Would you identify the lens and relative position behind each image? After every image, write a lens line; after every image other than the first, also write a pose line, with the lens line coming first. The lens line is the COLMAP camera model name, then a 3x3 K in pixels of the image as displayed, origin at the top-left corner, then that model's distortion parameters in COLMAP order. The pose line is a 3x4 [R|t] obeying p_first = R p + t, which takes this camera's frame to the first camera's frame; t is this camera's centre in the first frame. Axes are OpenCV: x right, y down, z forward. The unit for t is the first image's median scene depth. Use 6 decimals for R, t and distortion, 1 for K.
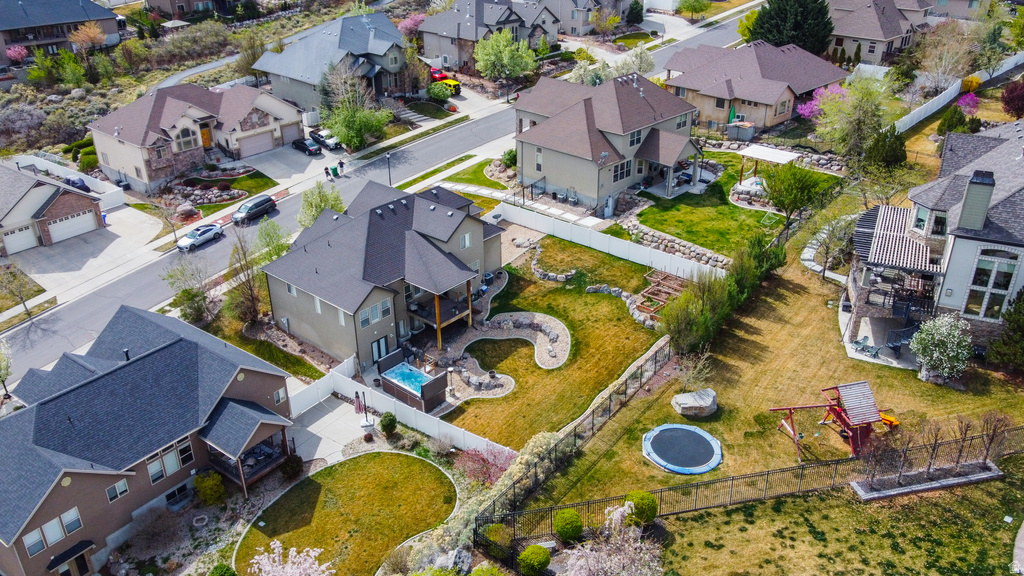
lens RADIAL K [[821.0, 0, 507.7], [0, 821.0, 284.0], [0, 0, 1]] dist [0.002627, 0.036705]
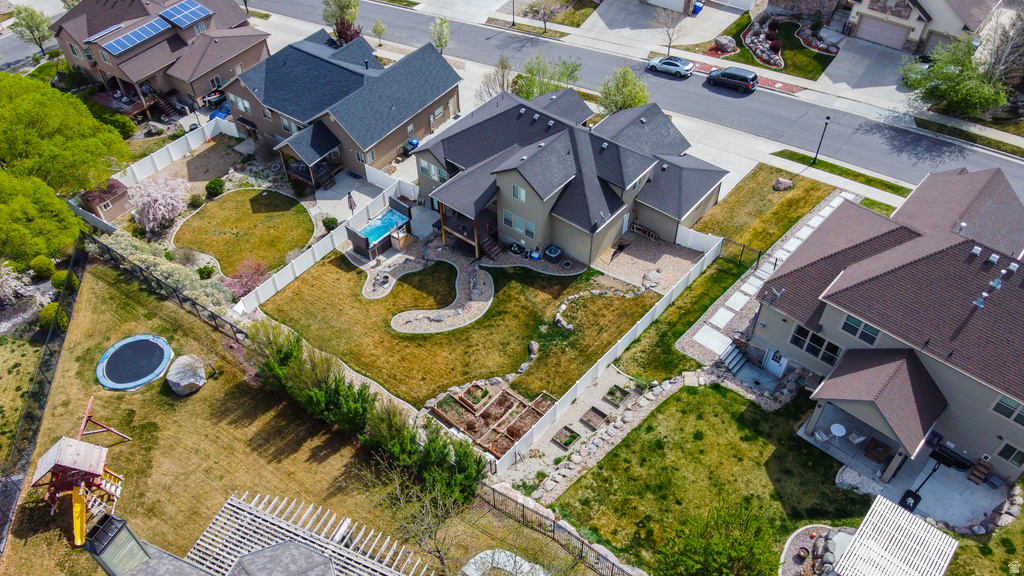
lens RADIAL K [[788.2, 0, 506.0], [0, 788.2, 284.2], [0, 0, 1]] dist [0.004047, 0.038168]
pose [[0.028121, 0.722428, -0.690874, 0.569068], [-0.442974, 0.628584, 0.639263, -0.494848], [0.896093, 0.288062, 0.337694, 0.677133]]
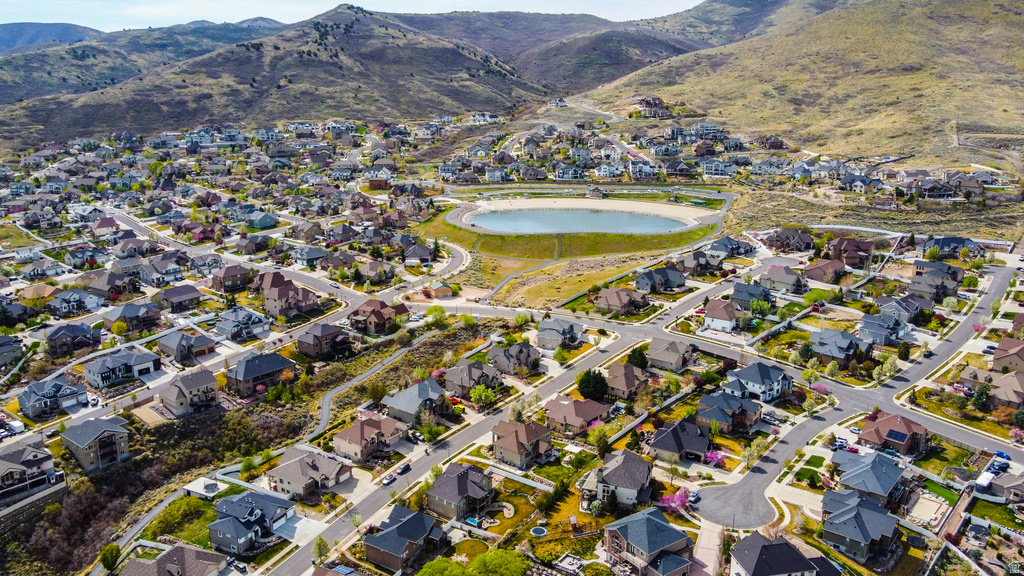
lens RADIAL K [[812.9, 0, 512.0], [0, 812.9, 288.0], [0, 0, 1]] dist [-0.006870, 0.046493]
pose [[0.995763, -0.008668, 0.091547, -0.228913], [0.027998, 0.976860, -0.212040, -0.116892], [-0.087590, 0.213705, 0.972964, -2.462206]]
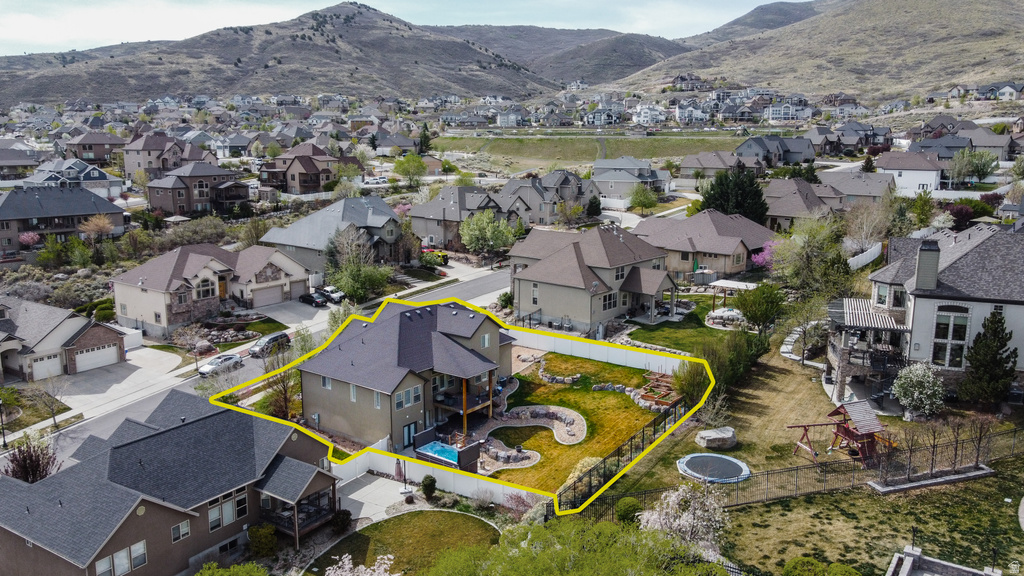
lens RADIAL K [[797.2, 0, 507.1], [0, 797.2, 282.6], [0, 0, 1]] dist [0.004909, 0.028519]
pose [[0.997383, 0.000491, 0.072301, -0.092919], [0.019933, 0.959359, -0.281483, 0.164845], [-0.069500, 0.282187, 0.956839, -0.055651]]
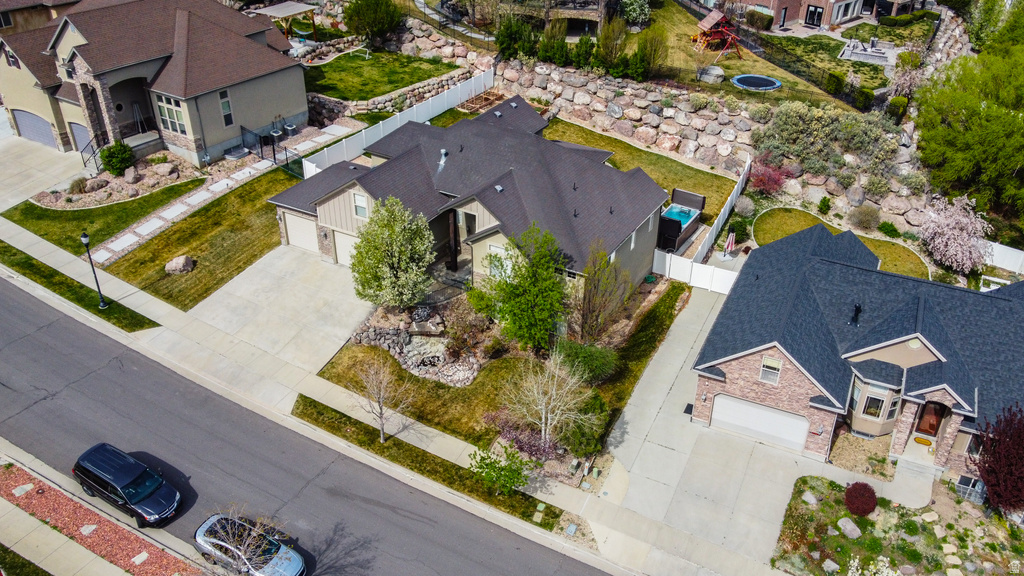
lens RADIAL K [[852.1, 0, 533.9], [0, 852.1, 292.9], [0, 0, 1]] dist [-0.005126, 0.052140]
pose [[-0.213737, -0.505320, 0.836043, -0.819145], [0.425593, 0.722166, 0.545295, -0.376818], [-0.879311, 0.472364, 0.060707, 0.940307]]
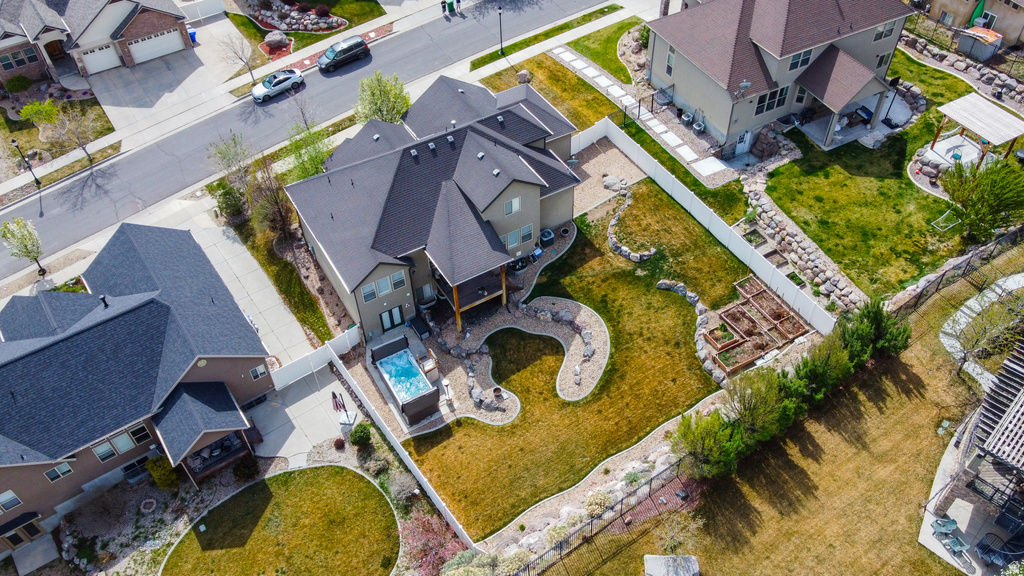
lens RADIAL K [[831.4, 0, 529.3], [0, 831.4, 284.2], [0, 0, 1]] dist [0.009854, 0.017526]
pose [[0.953836, 0.219426, -0.205061, 0.138157], [-0.136207, 0.924586, 0.355792, -0.255157], [0.267666, -0.311436, 0.911791, 0.221071]]
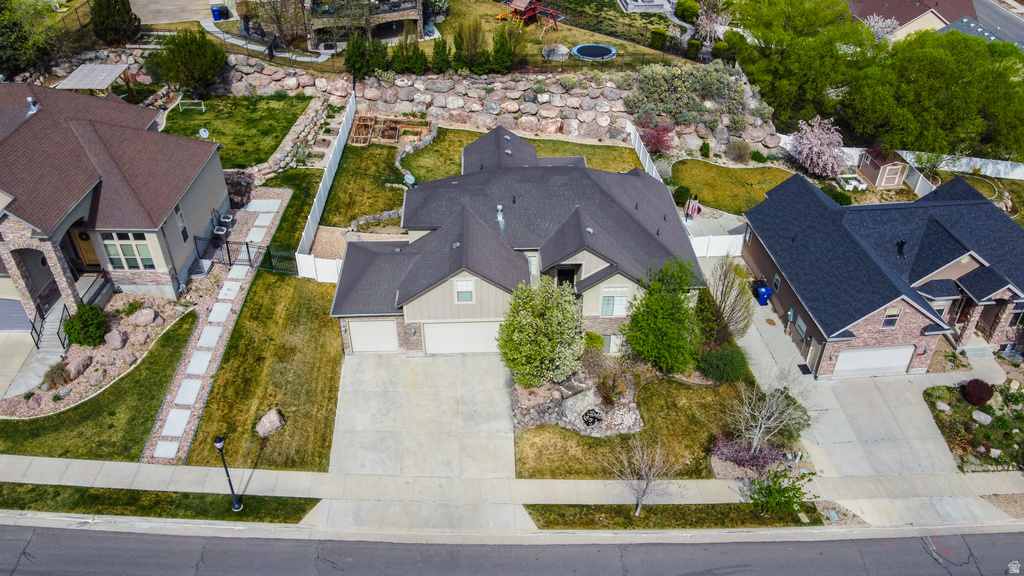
lens RADIAL K [[797.2, 0, 507.1], [0, 797.2, 282.6], [0, 0, 1]] dist [0.004909, 0.028519]
pose [[-0.682523, -0.421572, 0.597025, -0.555923], [0.338200, 0.541980, 0.769336, -0.568862], [-0.647906, 0.727004, -0.227338, 1.184789]]
